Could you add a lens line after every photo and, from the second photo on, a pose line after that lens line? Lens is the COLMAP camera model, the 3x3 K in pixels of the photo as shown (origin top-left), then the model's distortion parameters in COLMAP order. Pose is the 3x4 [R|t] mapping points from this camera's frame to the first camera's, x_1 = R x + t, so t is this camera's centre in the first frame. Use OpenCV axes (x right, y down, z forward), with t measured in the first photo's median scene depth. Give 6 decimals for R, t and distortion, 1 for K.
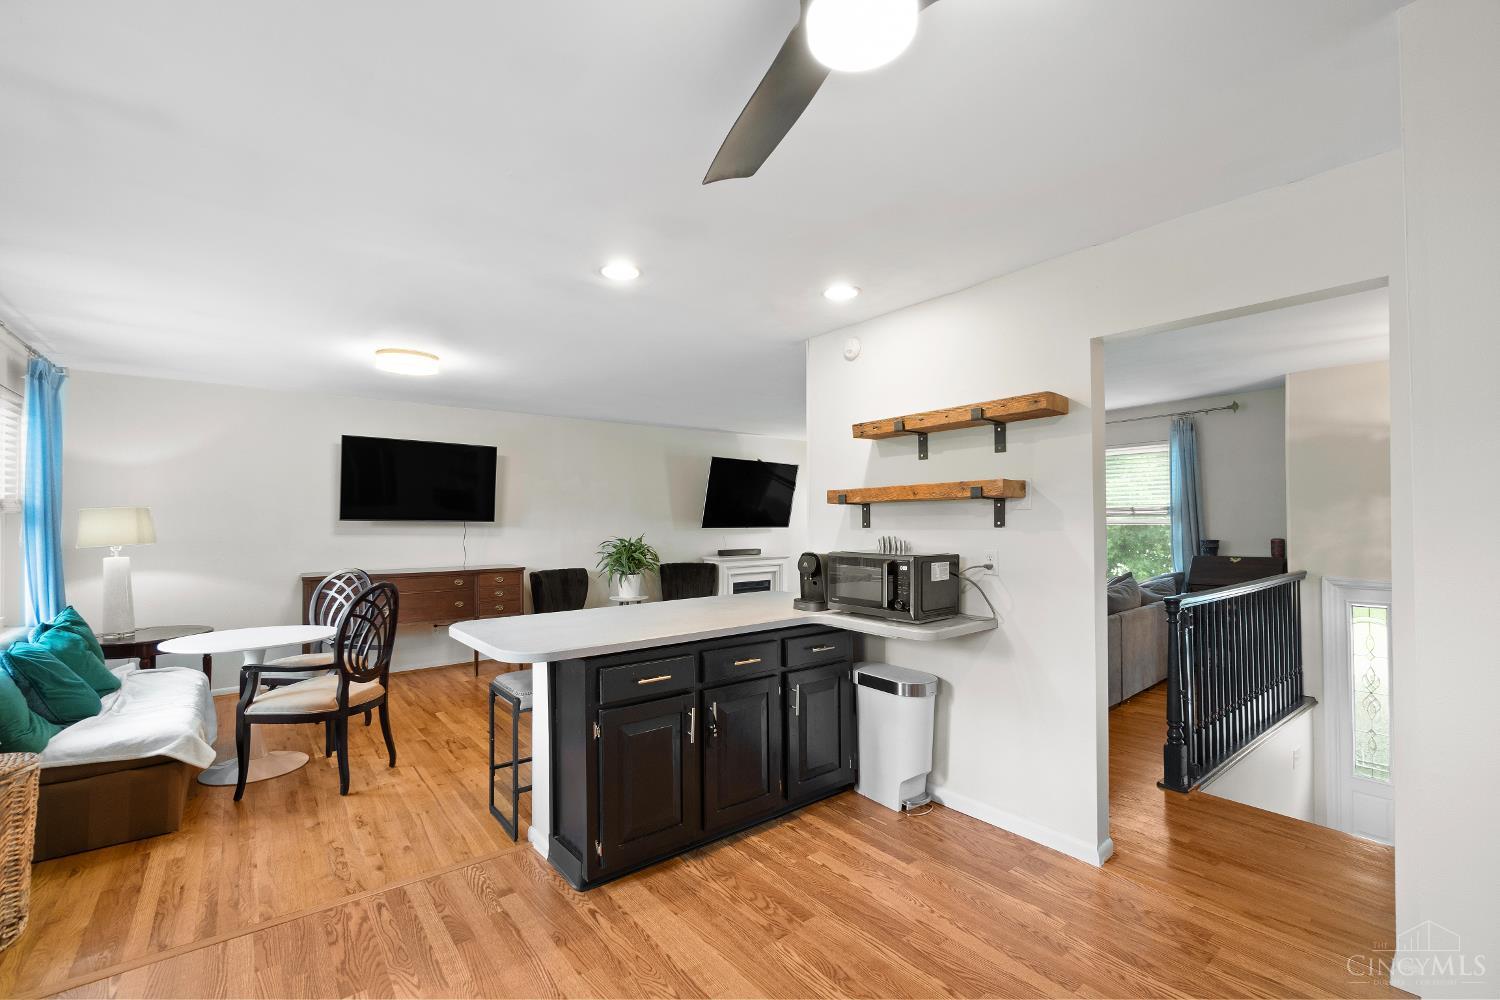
lens RADIAL K [[643.1, 0, 746.0], [0, 643.1, 506.8], [0, 0, 1]] dist [-0.004327, -0.000629]
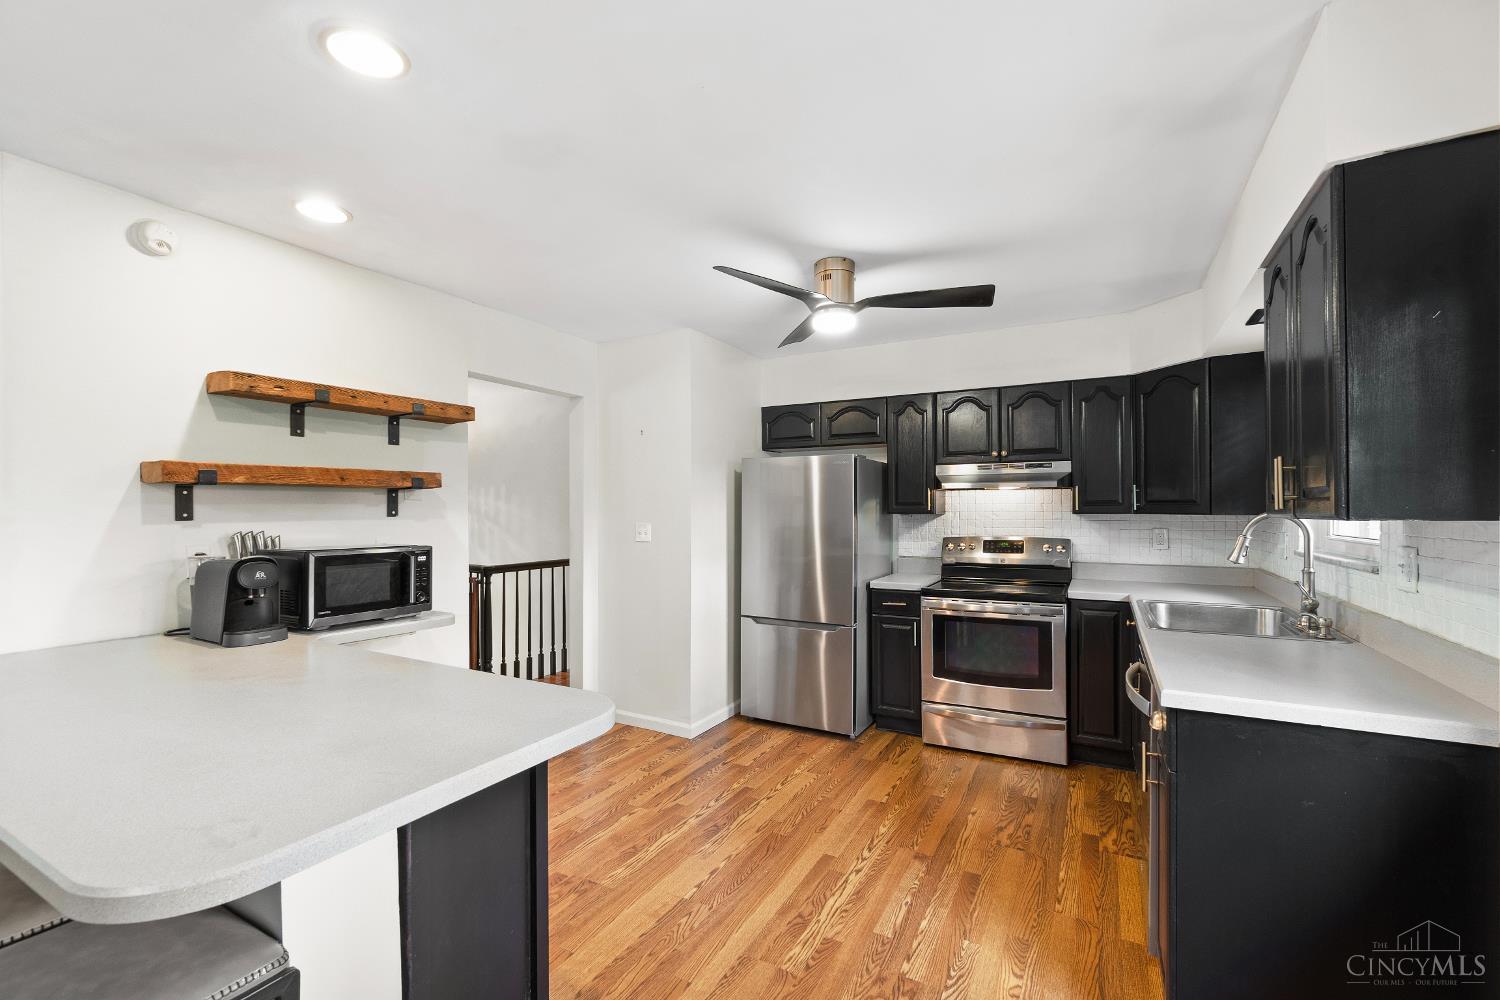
lens RADIAL K [[643.1, 0, 750.4], [0, 643.1, 505.3], [0, 0, 1]] dist [-0.004327, -0.000629]
pose [[-0.394381, 0.017114, 0.918788, -0.750126], [-0.009025, 0.999706, -0.022496, 0.029903], [-0.918903, -0.017164, -0.394111, 0.833635]]
